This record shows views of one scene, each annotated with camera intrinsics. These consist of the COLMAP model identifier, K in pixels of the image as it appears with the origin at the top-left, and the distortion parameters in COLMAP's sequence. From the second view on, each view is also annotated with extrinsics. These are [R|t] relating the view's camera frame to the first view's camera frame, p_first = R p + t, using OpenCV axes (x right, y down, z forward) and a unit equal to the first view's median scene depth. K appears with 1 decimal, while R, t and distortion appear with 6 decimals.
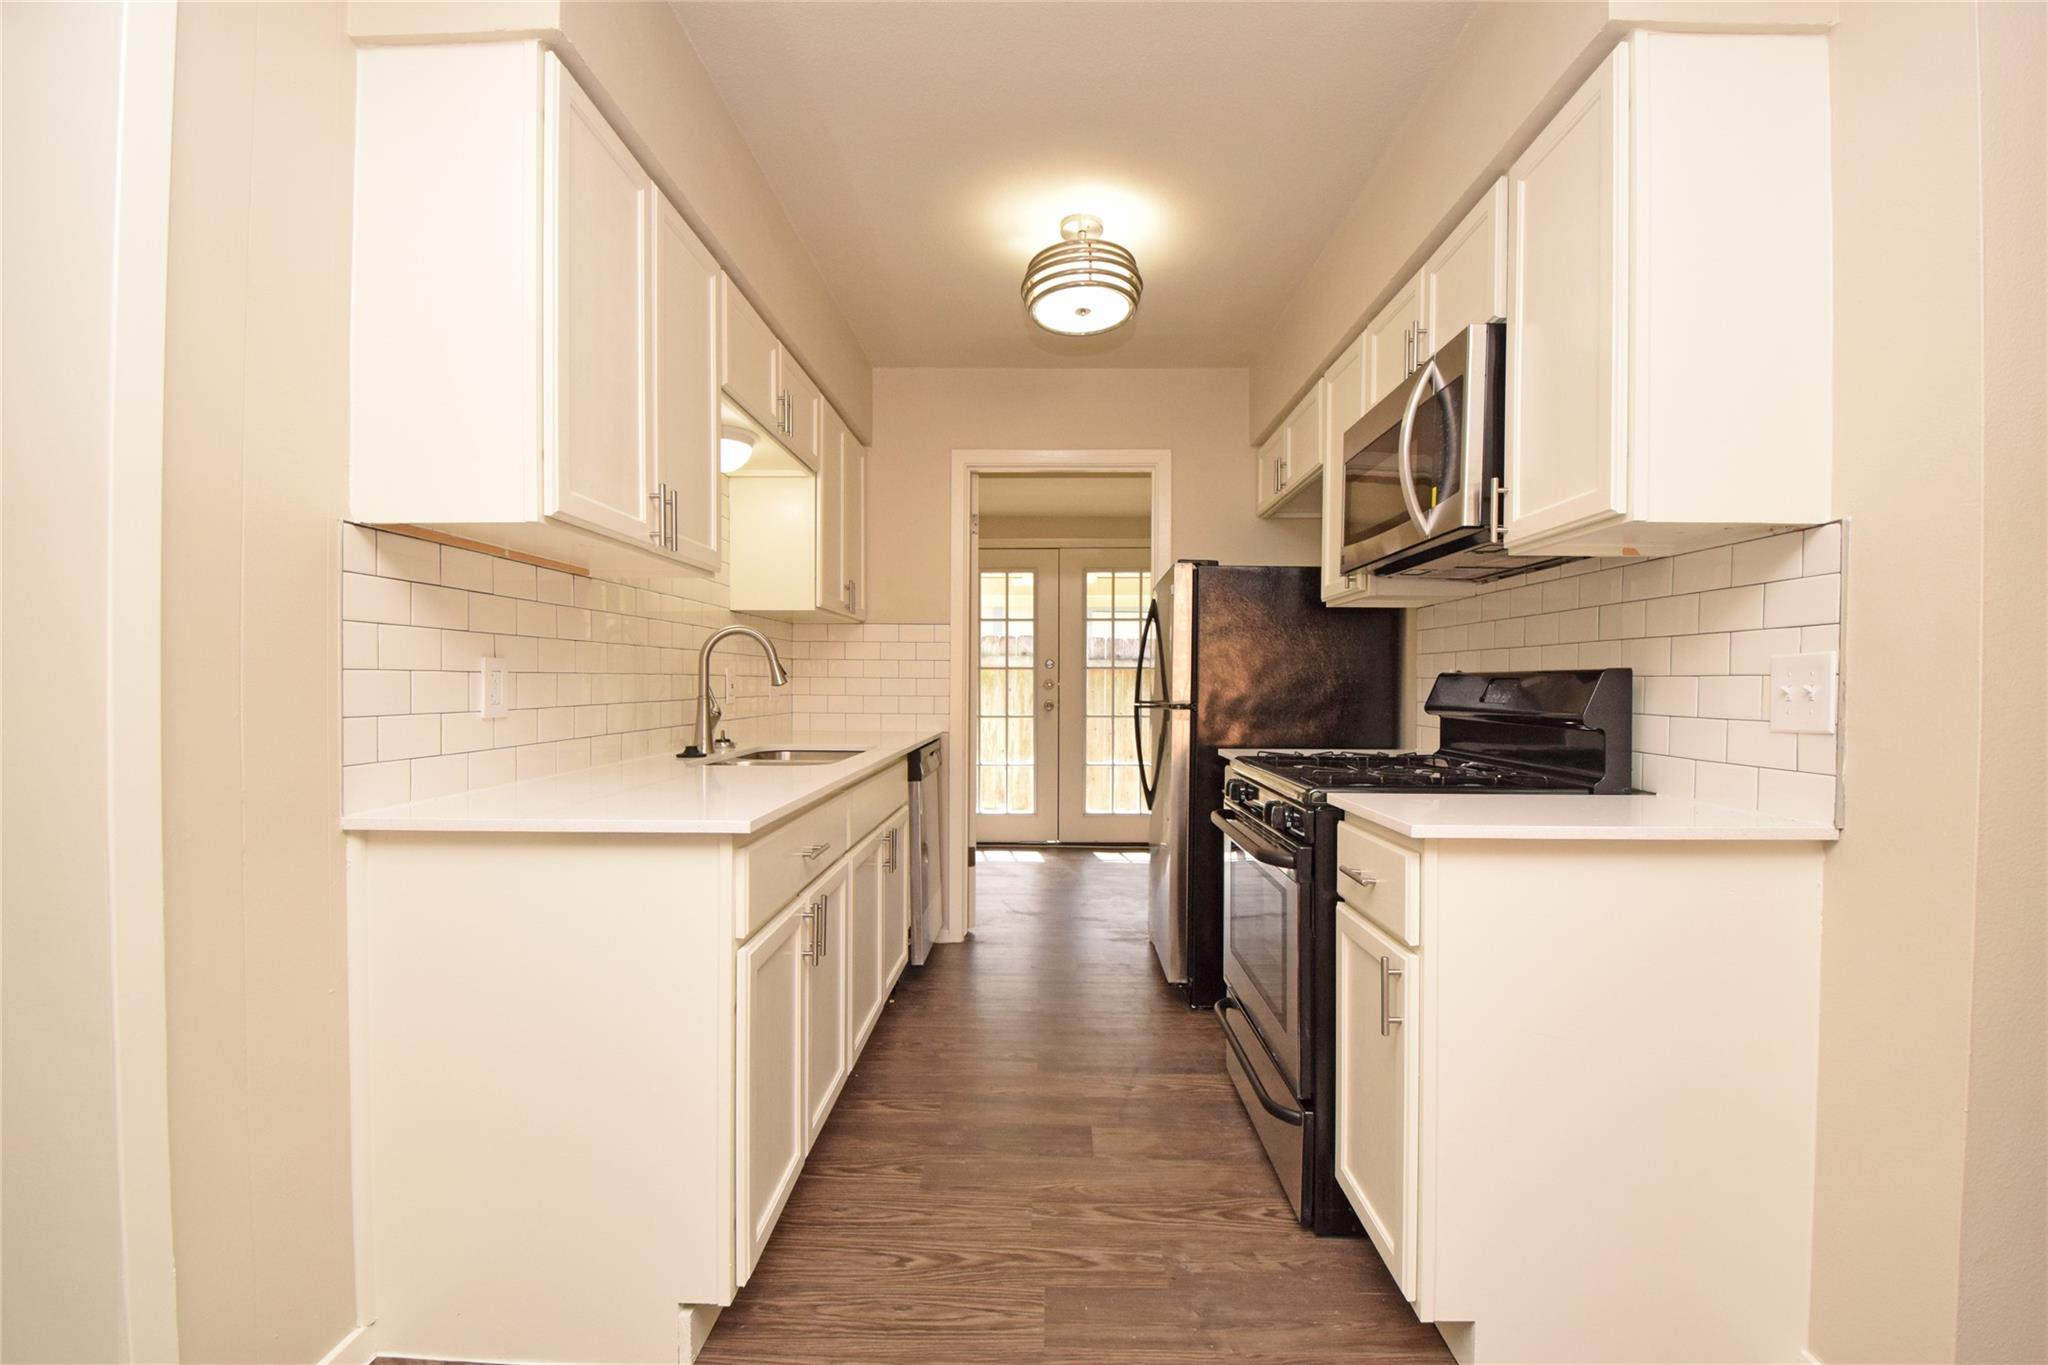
lens RADIAL K [[884.4, 0, 1031.6], [0, 884.4, 694.8], [0, 0, 1]] dist [-0.000364, -0.004590]
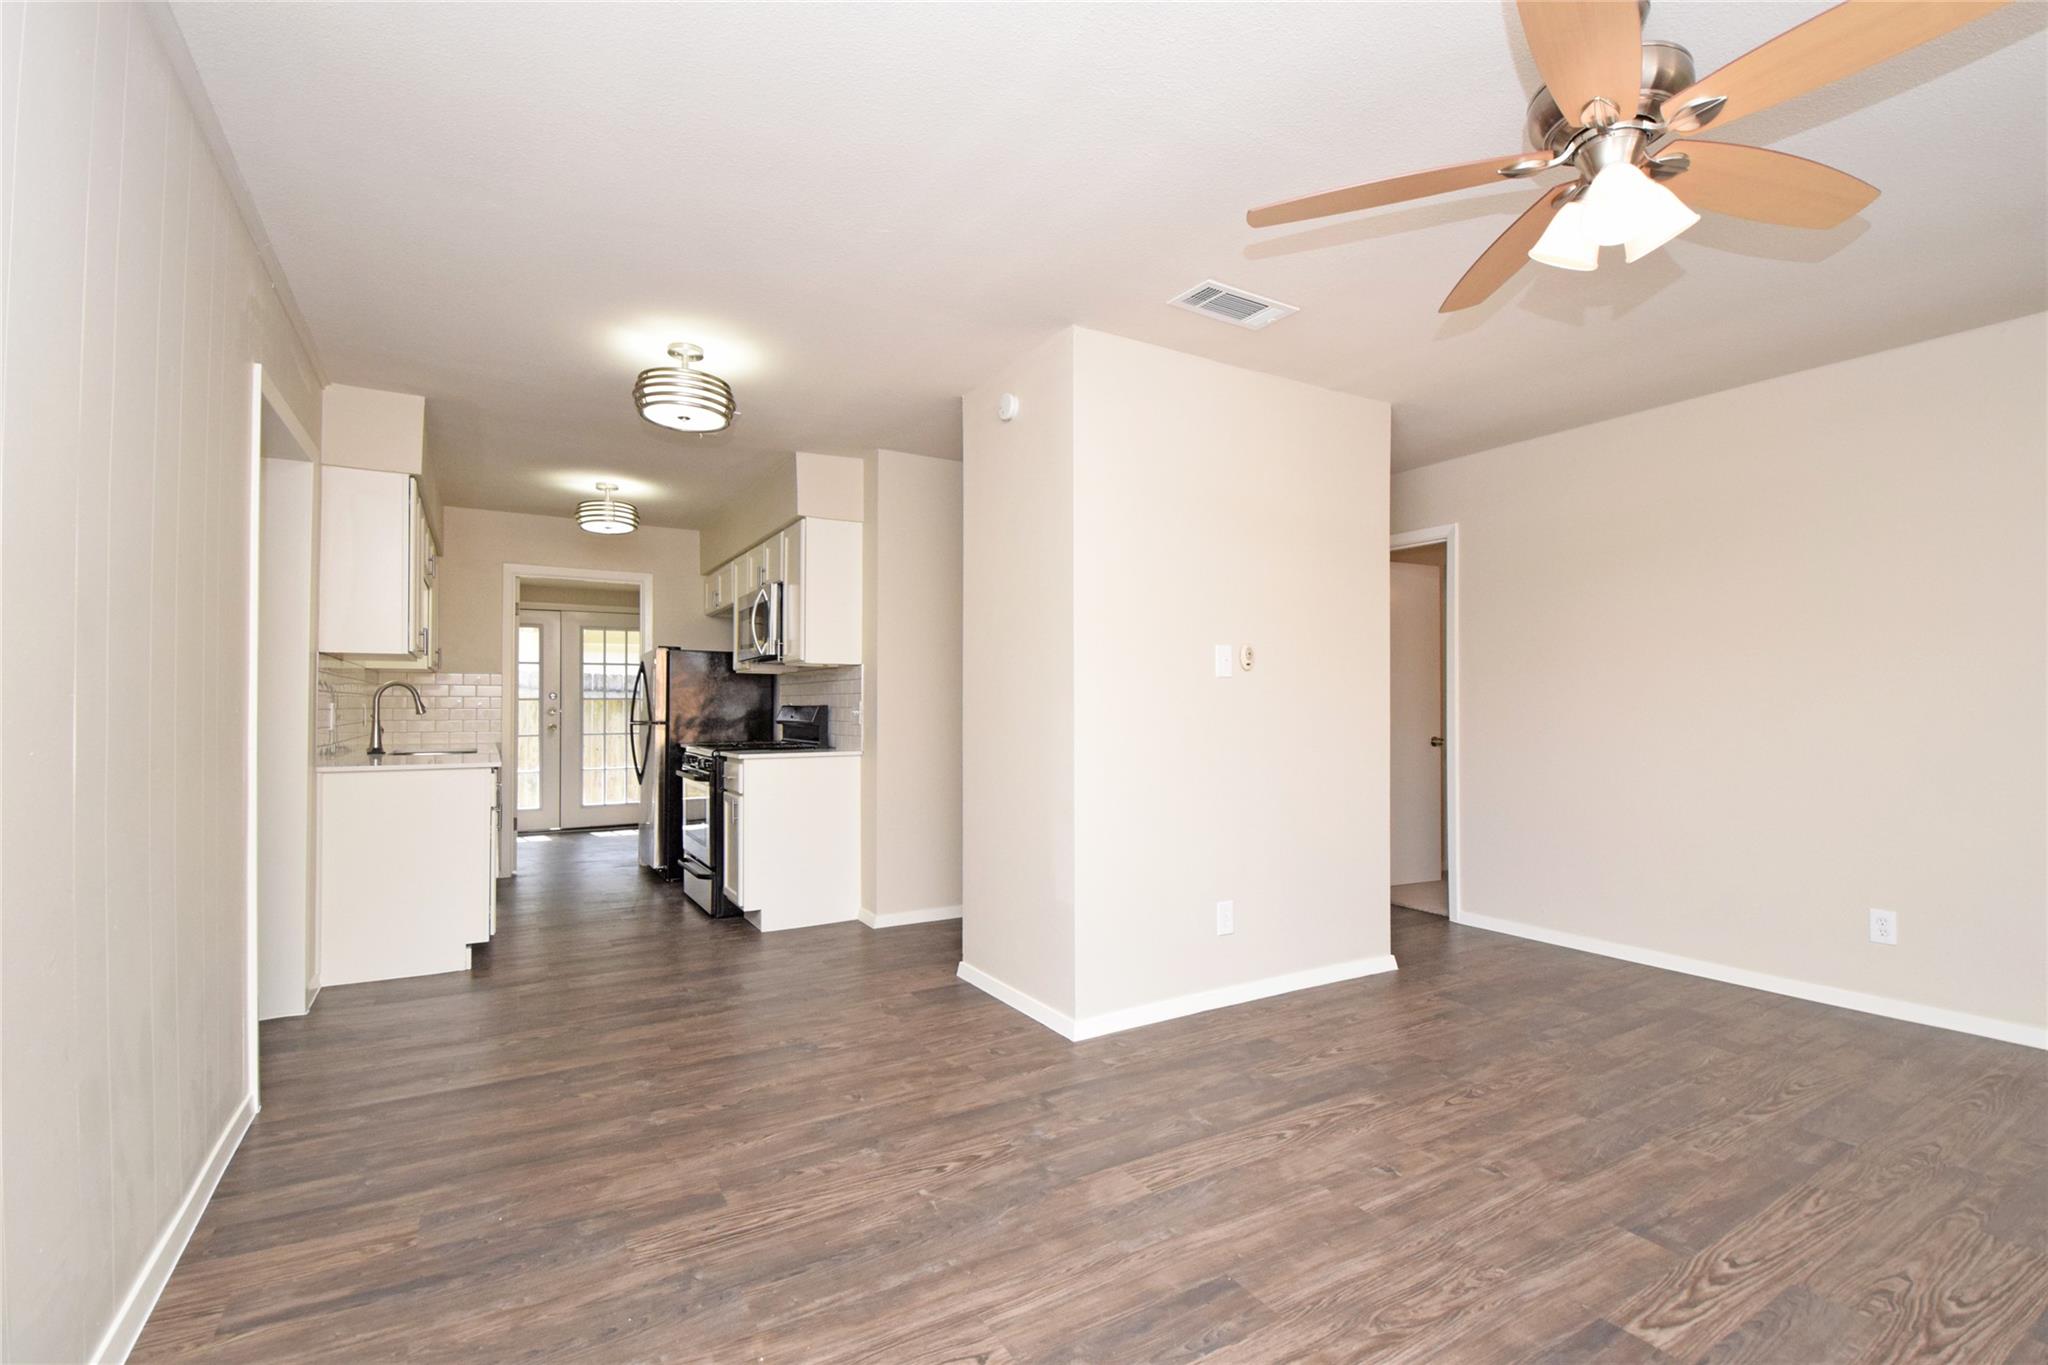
lens RADIAL K [[884.4, 0, 1031.6], [0, 884.4, 694.8], [0, 0, 1]] dist [-0.000364, -0.004590]
pose [[0.840662, 0.005676, 0.541531, -0.194292], [0.010006, 0.999612, -0.026011, 0.011534], [-0.541468, 0.027285, 0.840278, -1.057283]]
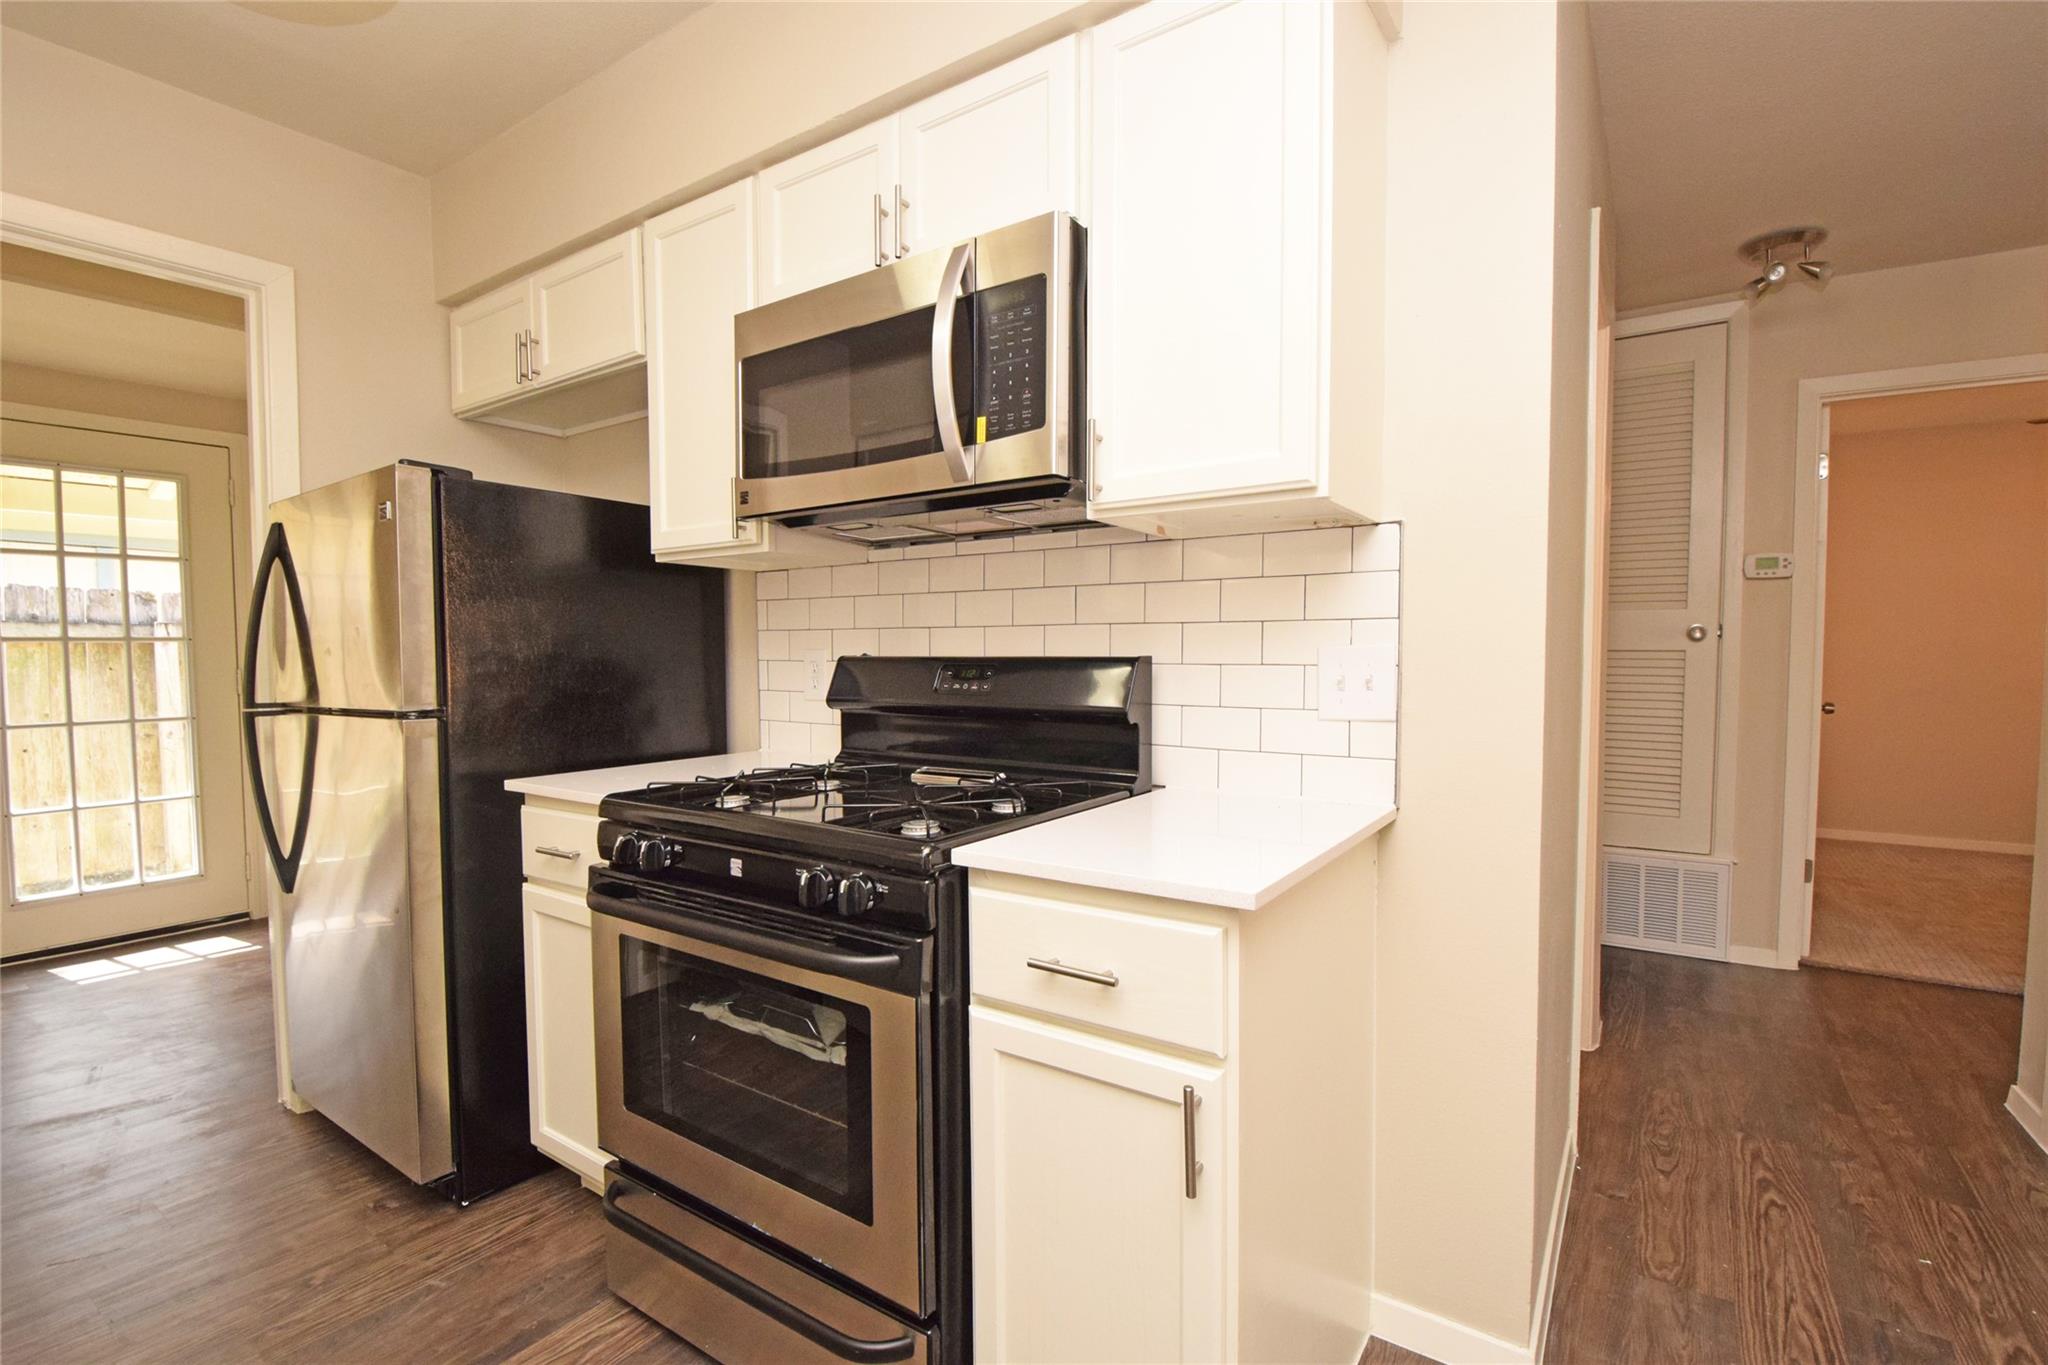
lens RADIAL K [[924.6, 0, 1028.4], [0, 924.6, 693.4], [0, 0, 1]] dist [0.001373, -0.018254]
pose [[0.544115, -0.044243, 0.837843, -0.124237], [0.017103, 0.998986, 0.041645, -0.019793], [-0.838836, -0.008330, 0.544320, 0.342140]]
